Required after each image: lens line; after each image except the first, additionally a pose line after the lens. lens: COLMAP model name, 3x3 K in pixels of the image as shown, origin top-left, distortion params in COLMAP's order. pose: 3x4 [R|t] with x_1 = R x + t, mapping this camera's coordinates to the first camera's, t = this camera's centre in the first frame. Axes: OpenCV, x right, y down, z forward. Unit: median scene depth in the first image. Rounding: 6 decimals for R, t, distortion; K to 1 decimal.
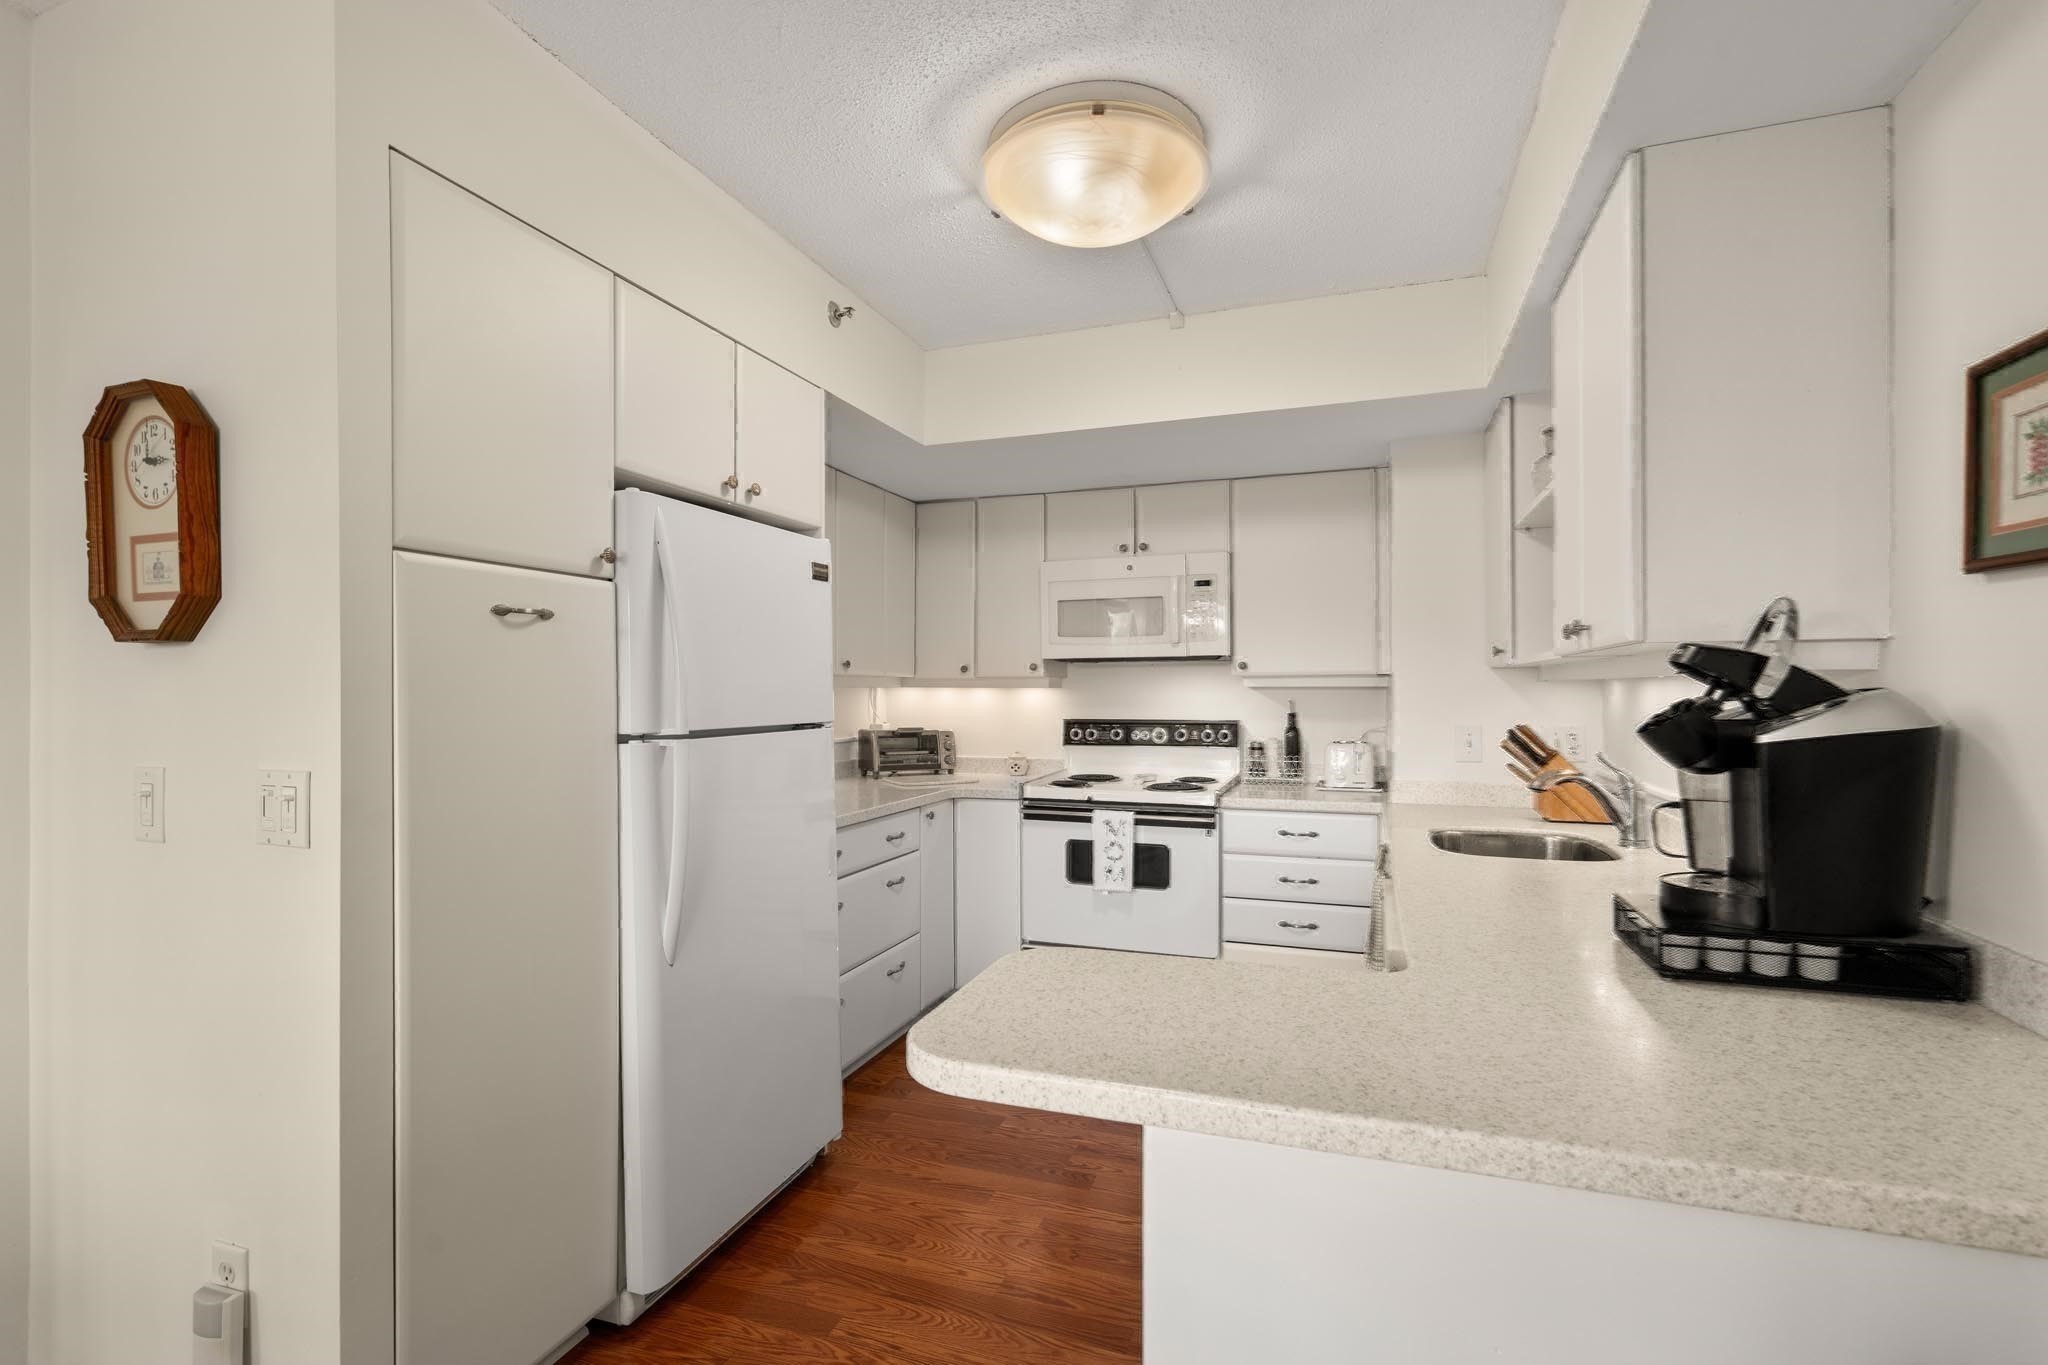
lens RADIAL K [[940.4, 0, 1024.7], [0, 940.4, 694.3], [0, 0, 1]] dist [-0.003639, 0.001504]
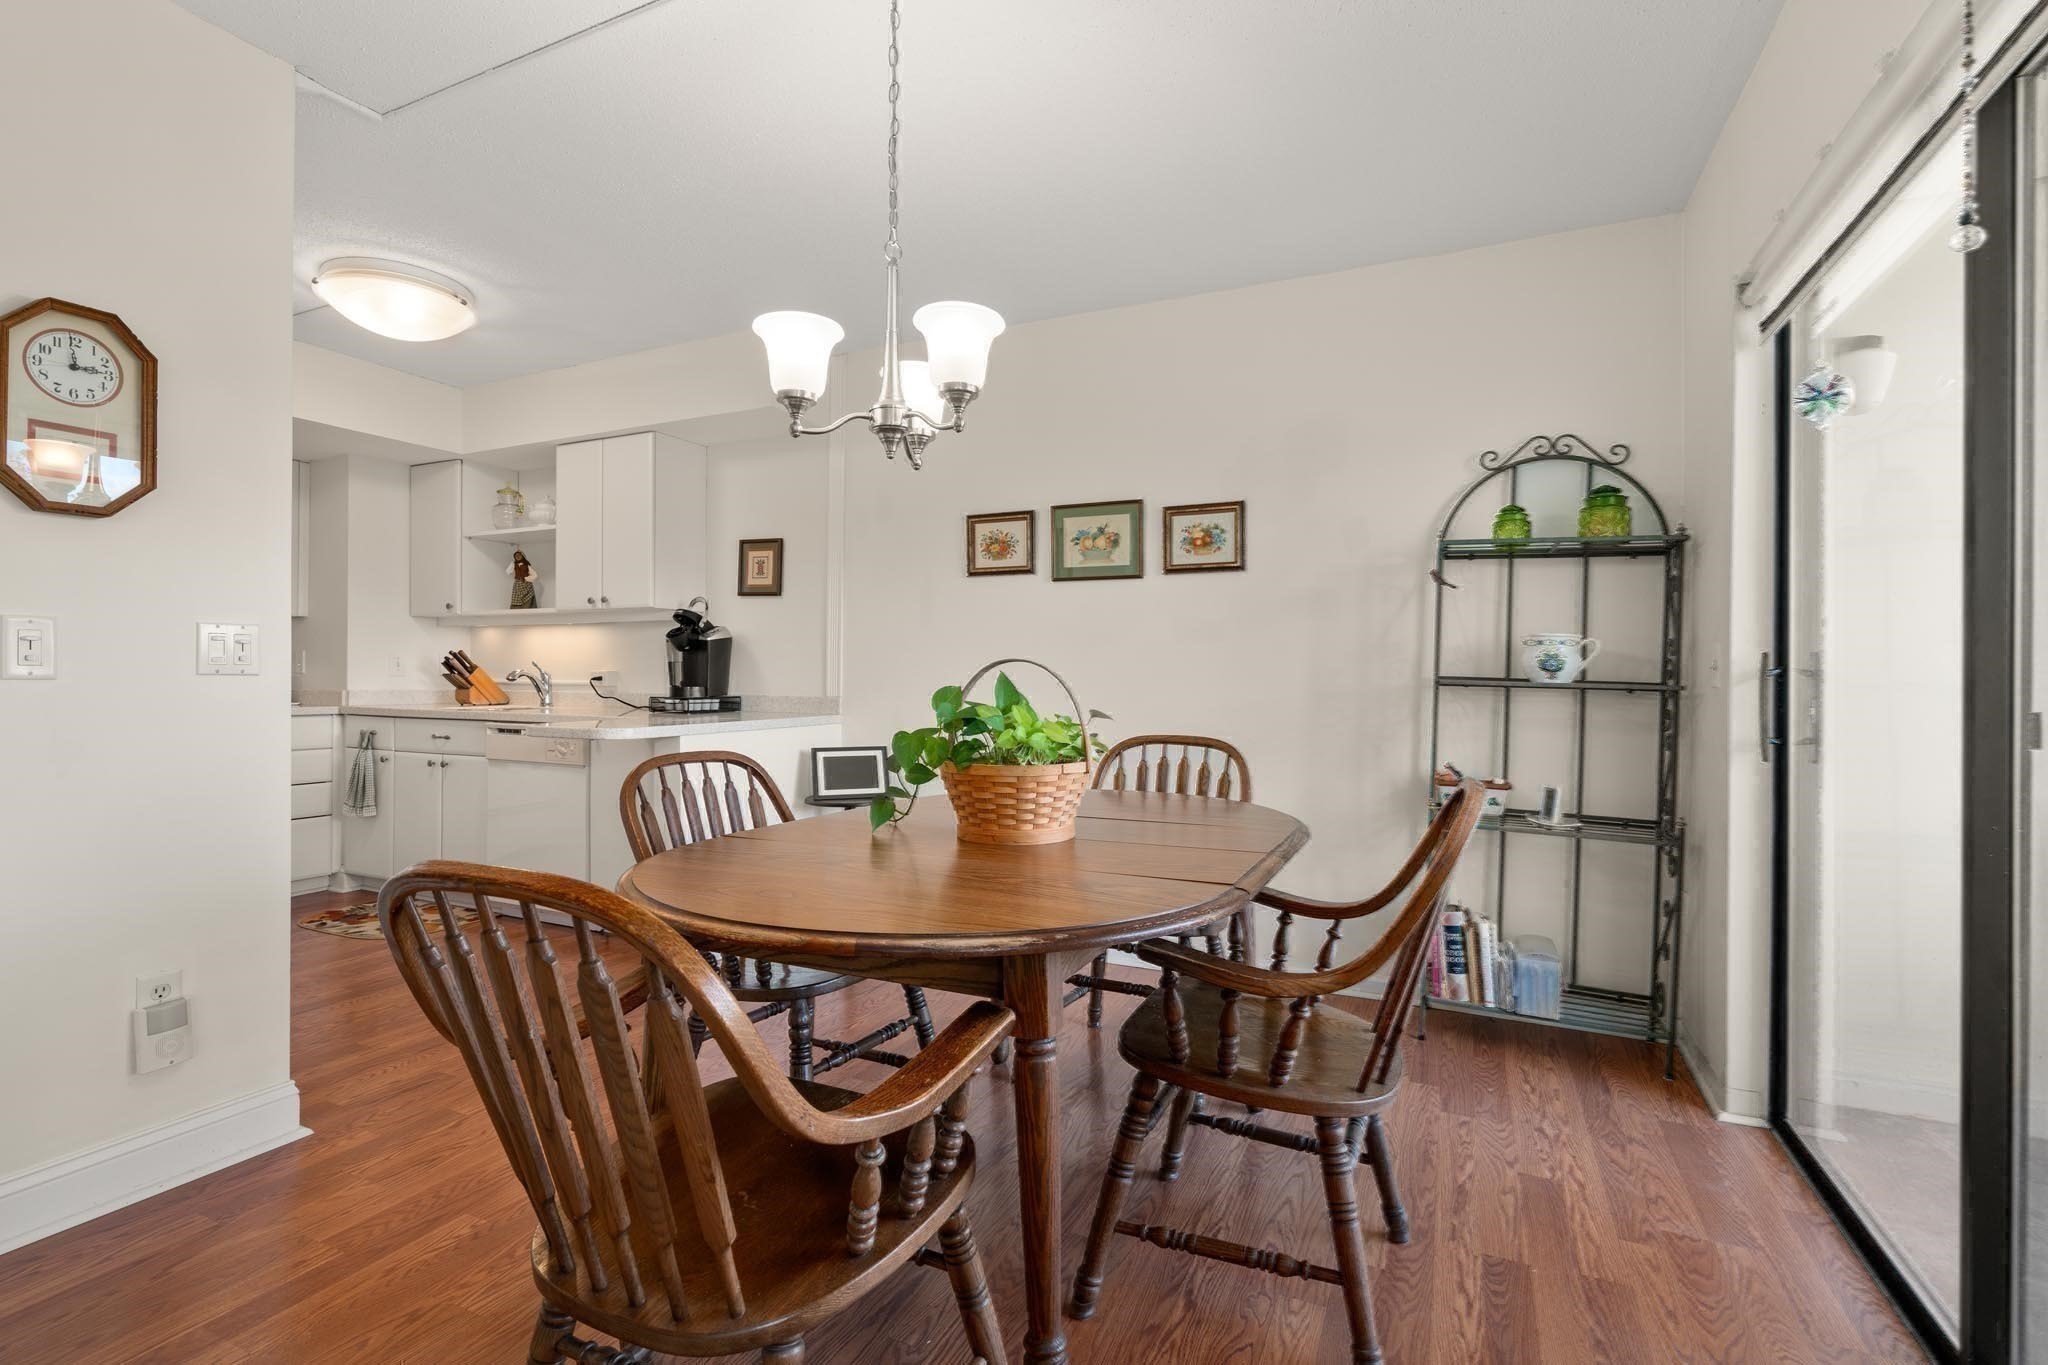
lens RADIAL K [[940.4, 0, 1011.2], [0, 940.4, 669.3], [0, 0, 1]] dist [-0.003639, 0.001504]
pose [[0.097054, 0.012833, 0.995196, -0.880196], [-0.002867, 0.999916, -0.012615, 0.070160], [-0.995275, -0.001629, 0.097082, -0.145740]]
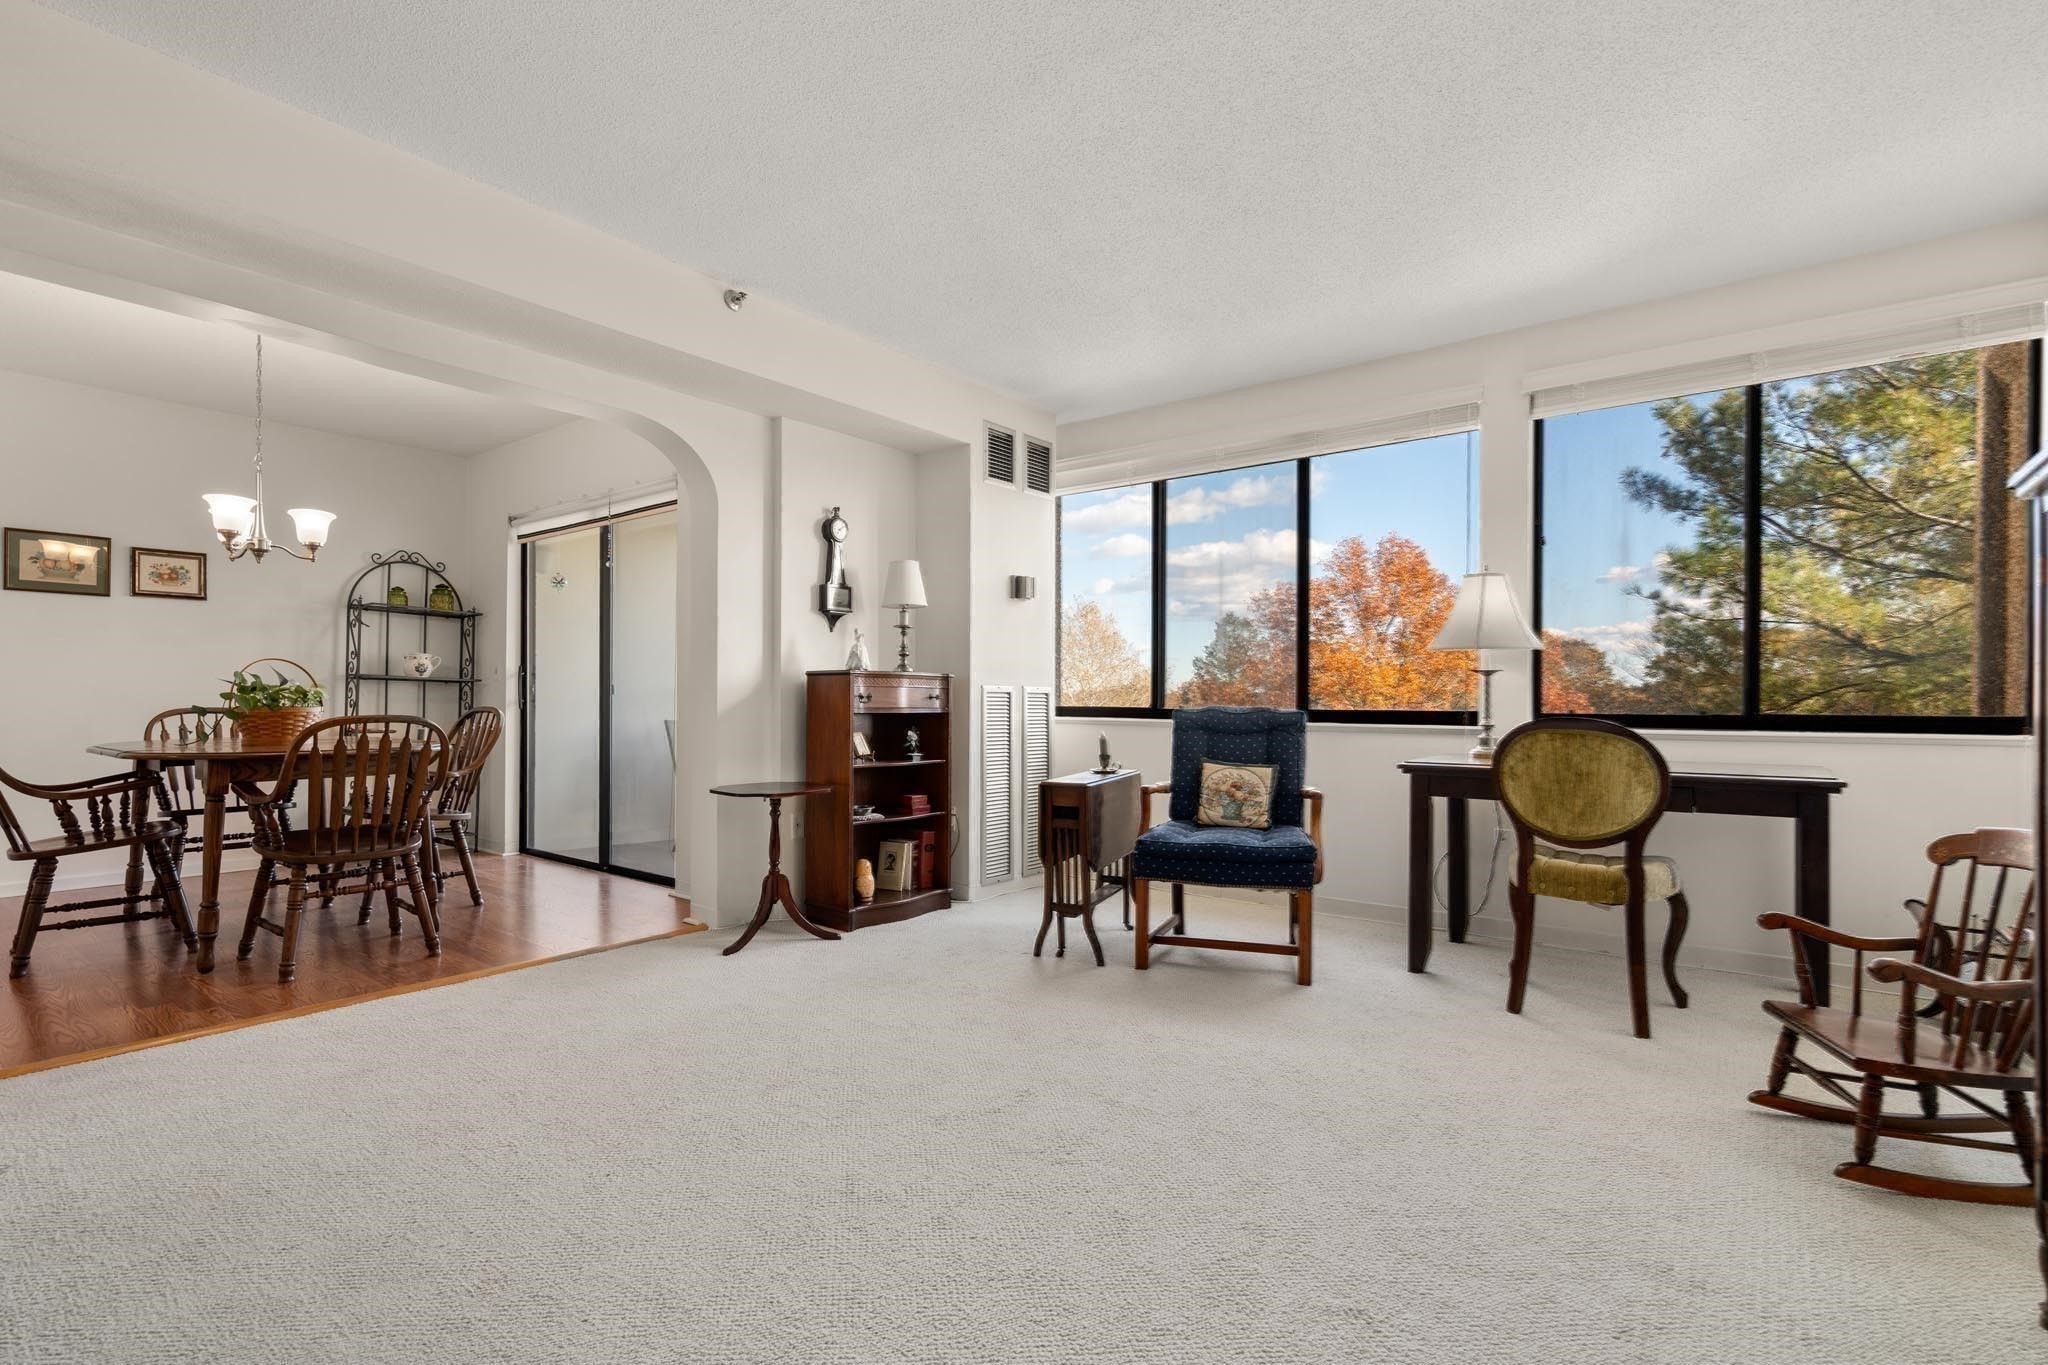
lens RADIAL K [[940.4, 0, 1016.0], [0, 940.4, 714.3], [0, 0, 1]] dist [-0.003639, 0.001504]
pose [[-0.948418, -0.008265, 0.316914, -1.548606], [-0.002032, 0.999798, 0.019992, 0.100013], [-0.317015, 0.018317, -0.948244, 0.701480]]
